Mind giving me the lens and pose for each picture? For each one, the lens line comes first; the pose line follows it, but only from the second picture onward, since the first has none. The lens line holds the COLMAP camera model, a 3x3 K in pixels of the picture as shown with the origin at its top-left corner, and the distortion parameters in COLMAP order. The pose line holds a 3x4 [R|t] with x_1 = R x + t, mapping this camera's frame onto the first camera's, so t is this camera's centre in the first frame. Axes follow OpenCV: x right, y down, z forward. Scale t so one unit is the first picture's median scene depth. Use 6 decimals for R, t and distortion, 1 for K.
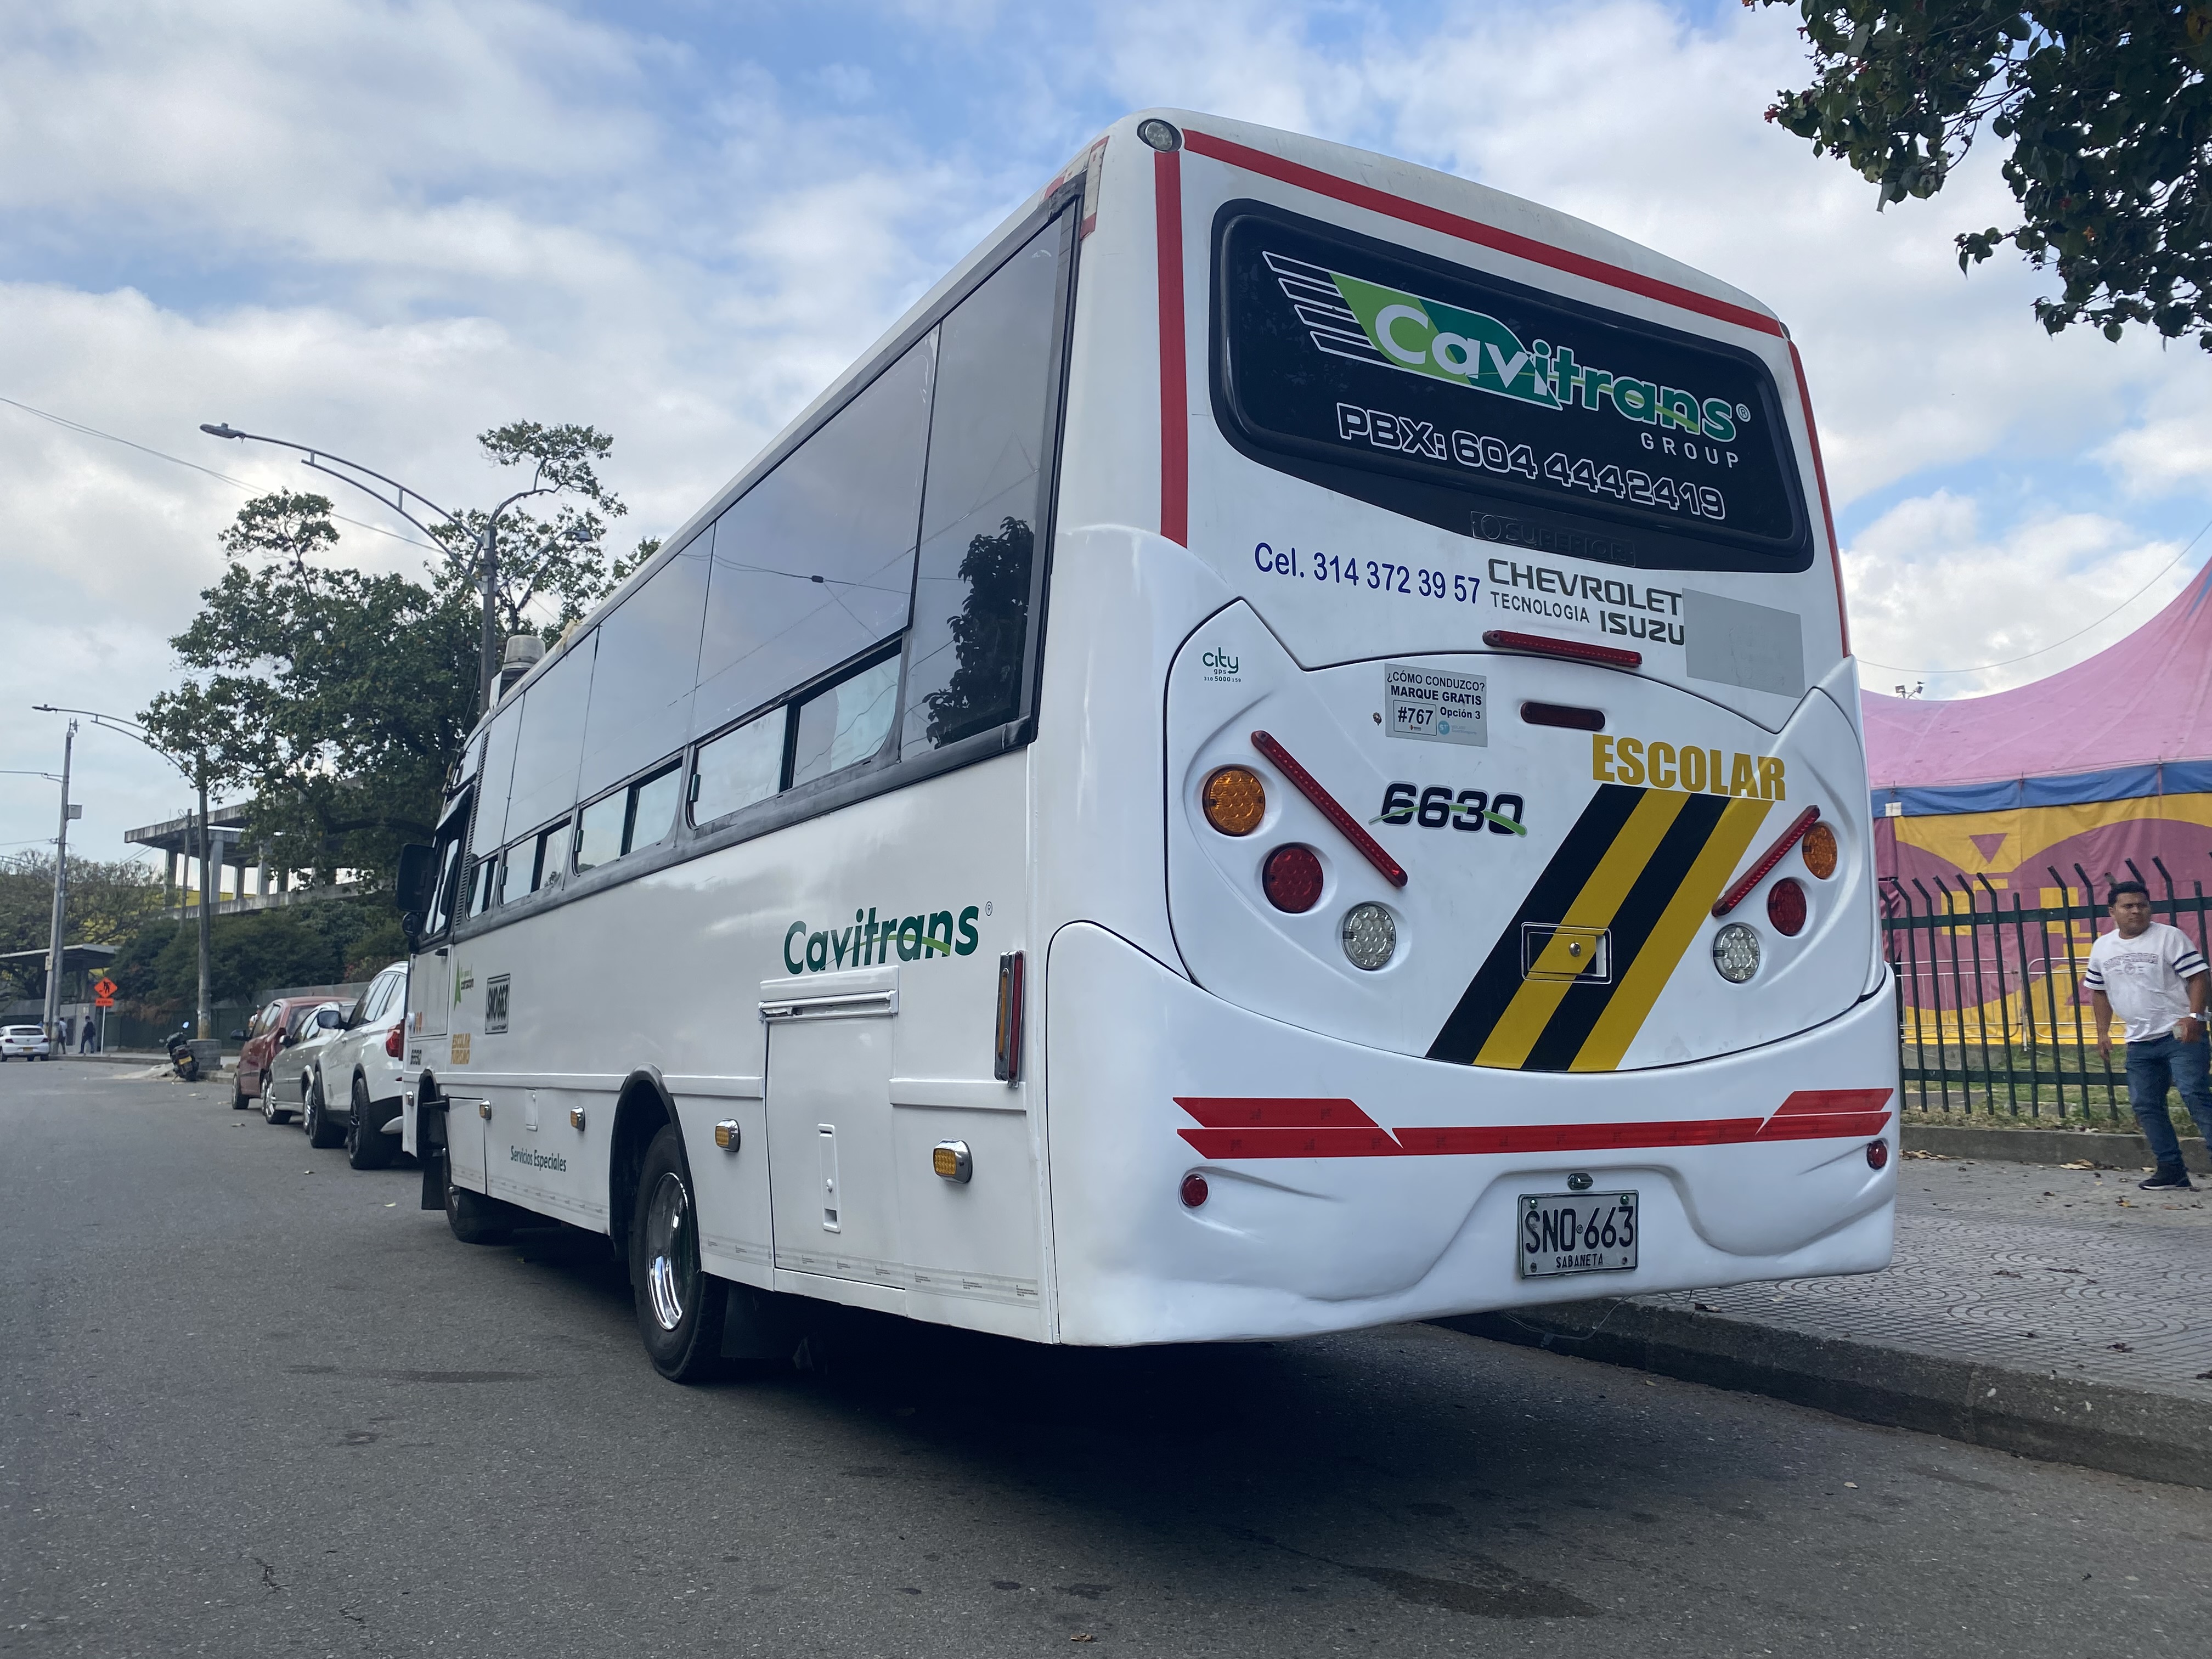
lens RADIAL K [[1669.2, 0, 1099.2], [0, 1669.2, 787.9], [0, 0, 1]] dist [0.039288, -0.066522]
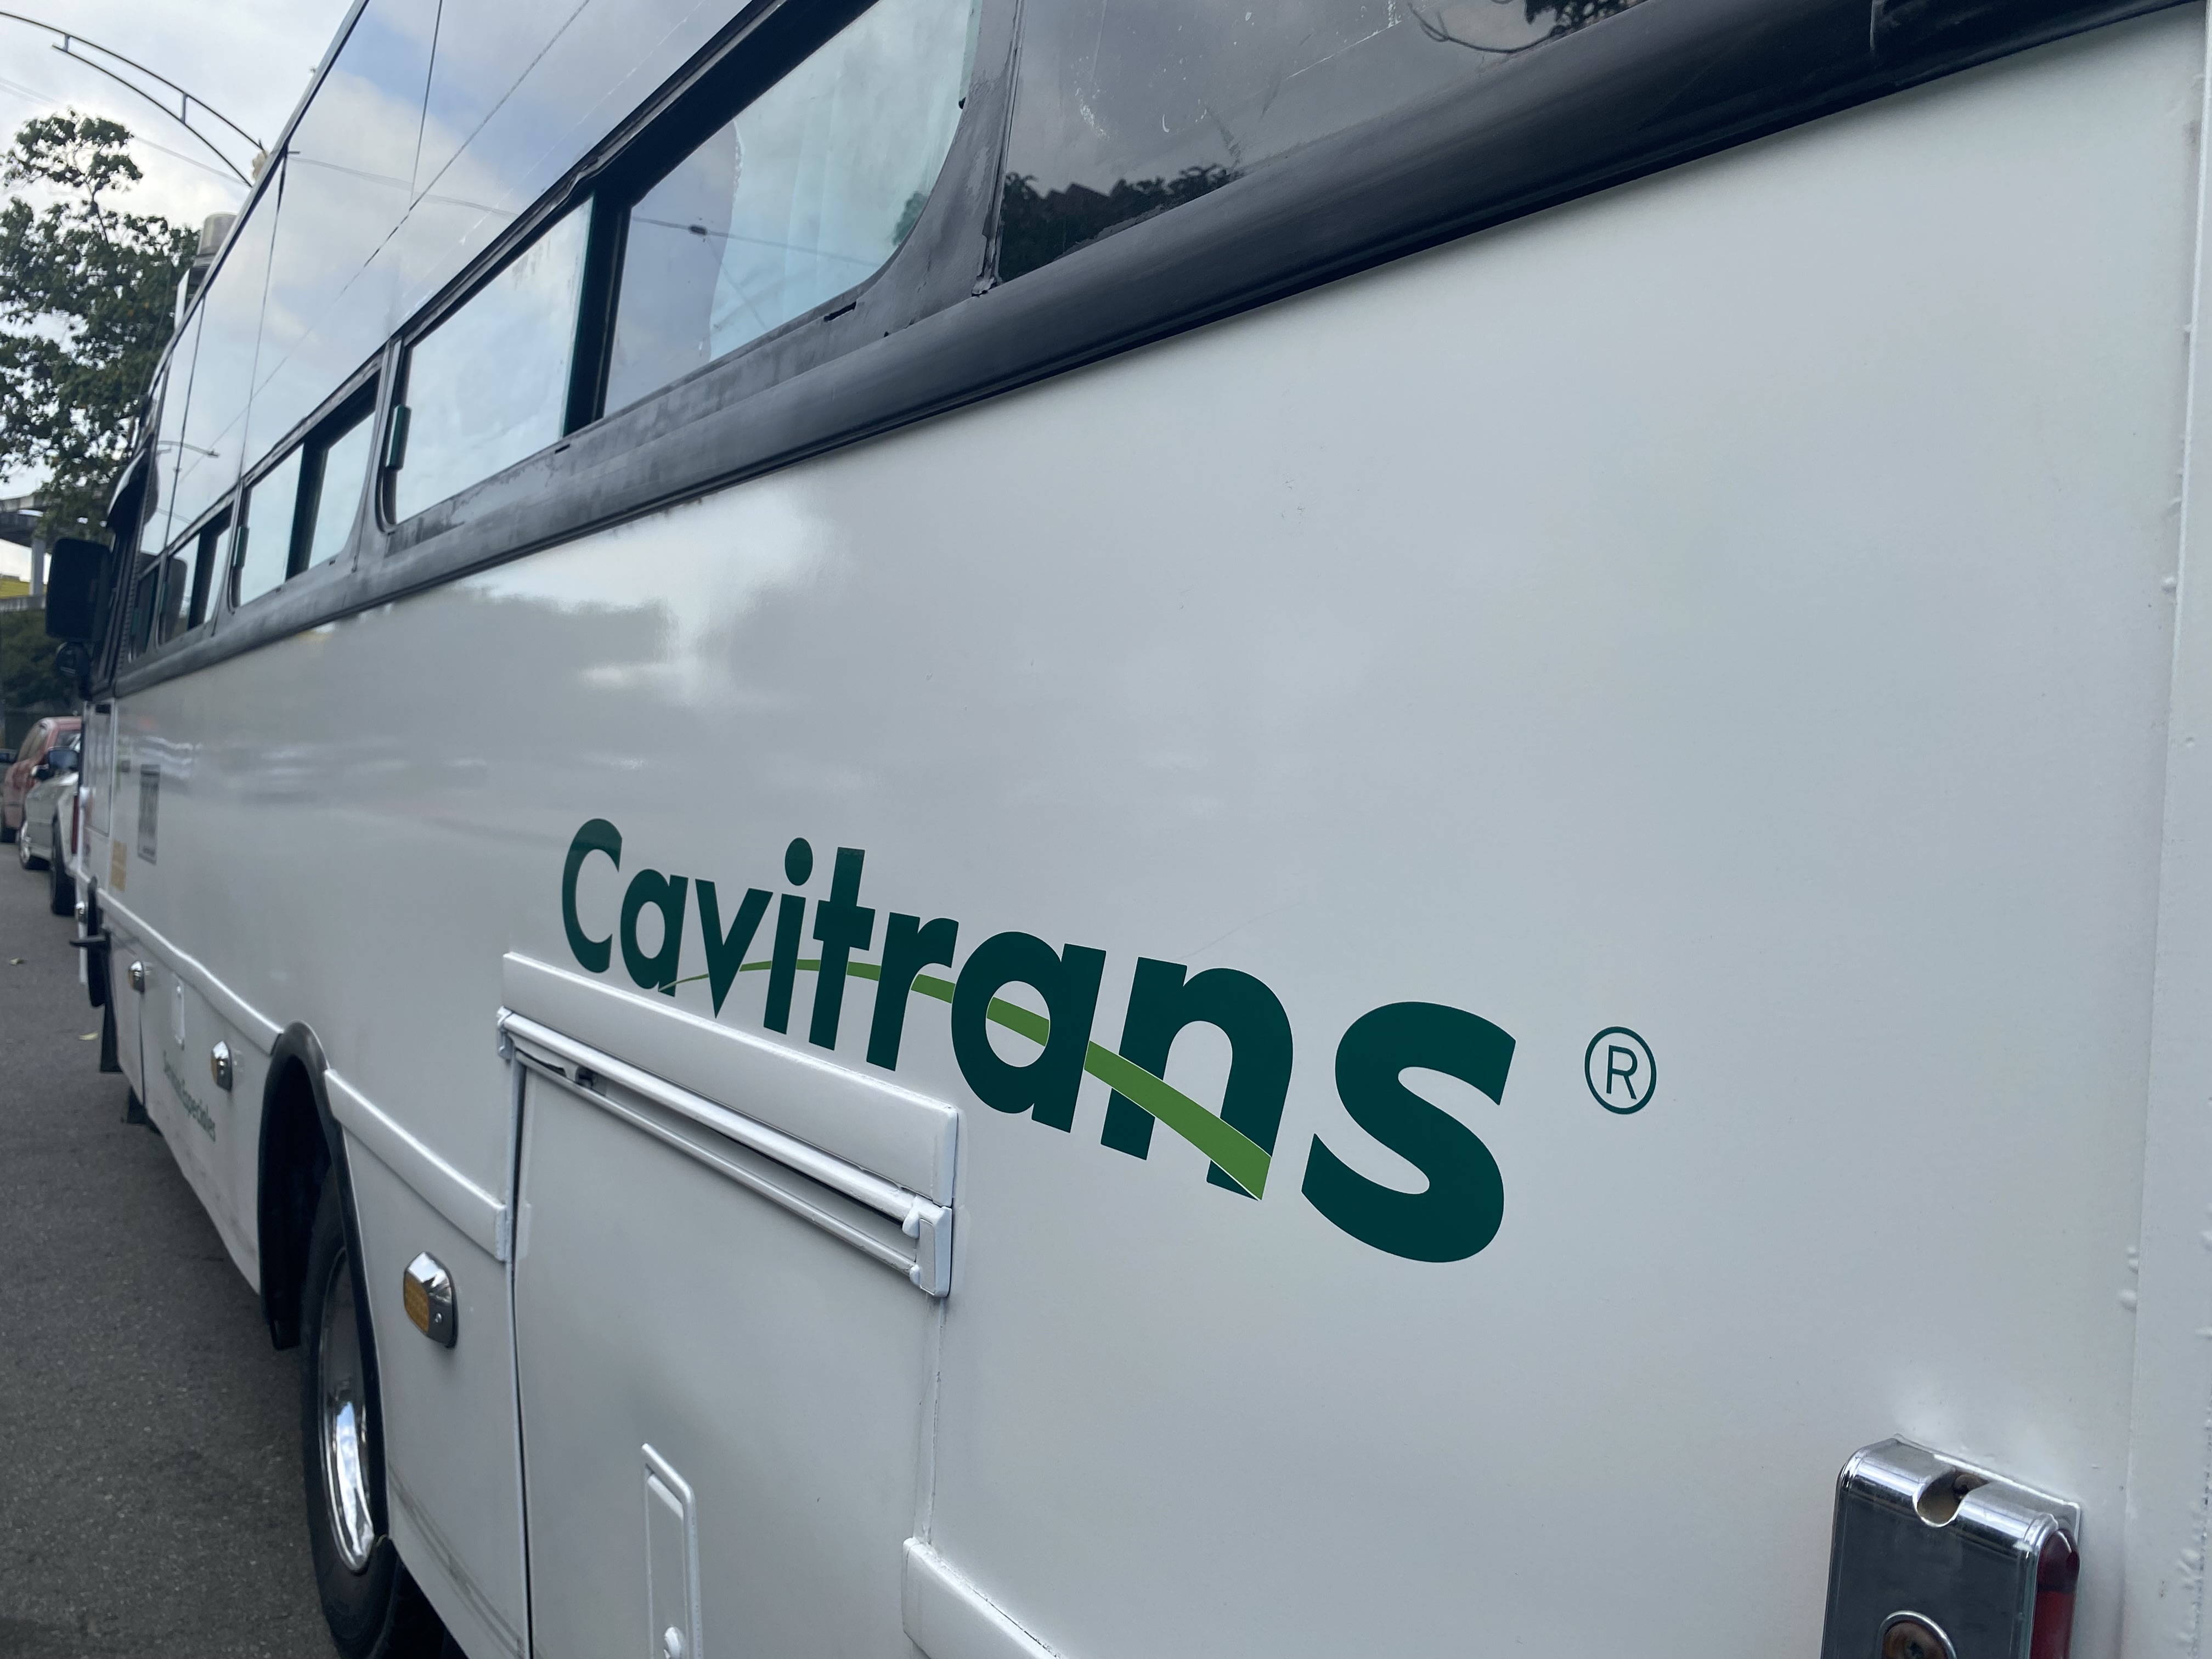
lens RADIAL K [[1672.7, 0, 1106.0], [0, 1672.7, 829.5], [0, 0, 1]] dist [0.043689, -0.052660]
pose [[0.995642, 0.055140, 0.075215, -0.115332], [-0.067078, 0.983712, 0.166767, 0.020358], [-0.064795, -0.171085, 0.983123, 0.732570]]
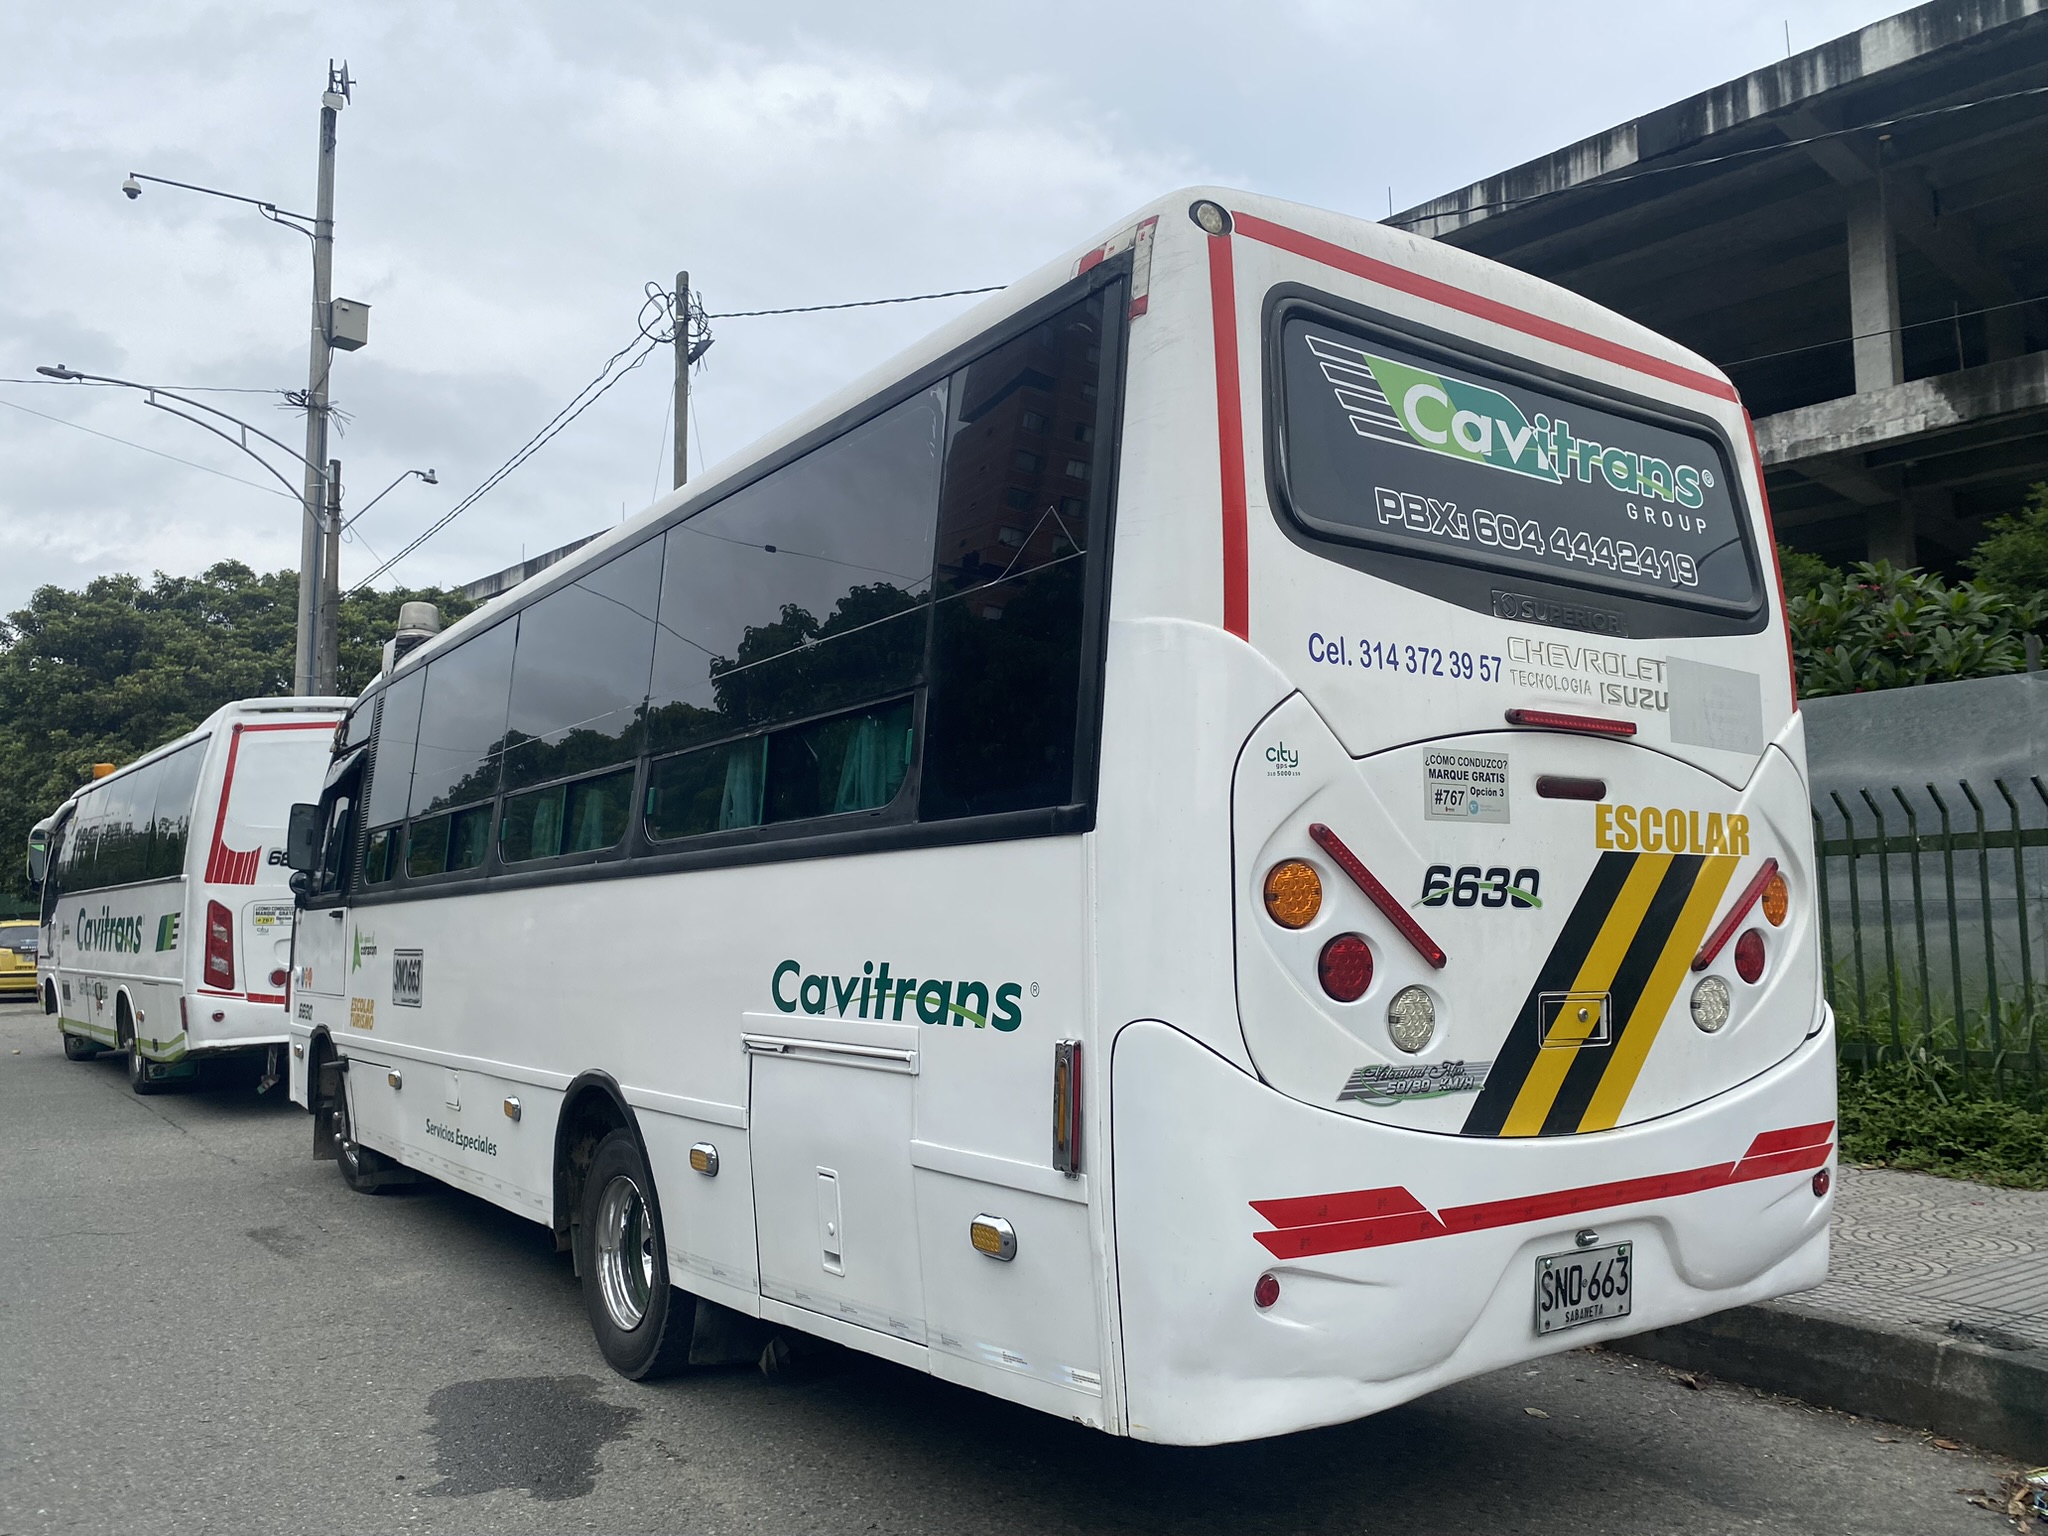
lens RADIAL K [[1549.1, 0, 1023.2], [0, 1549.1, 738.4], [0, 0, 1]] dist [0.014409, -0.004539]
pose [[0.996231, 0.007052, 0.086451, -0.134905], [-0.009795, 0.999461, 0.031346, -0.093866], [-0.086183, -0.032074, 0.995763, 0.068182]]
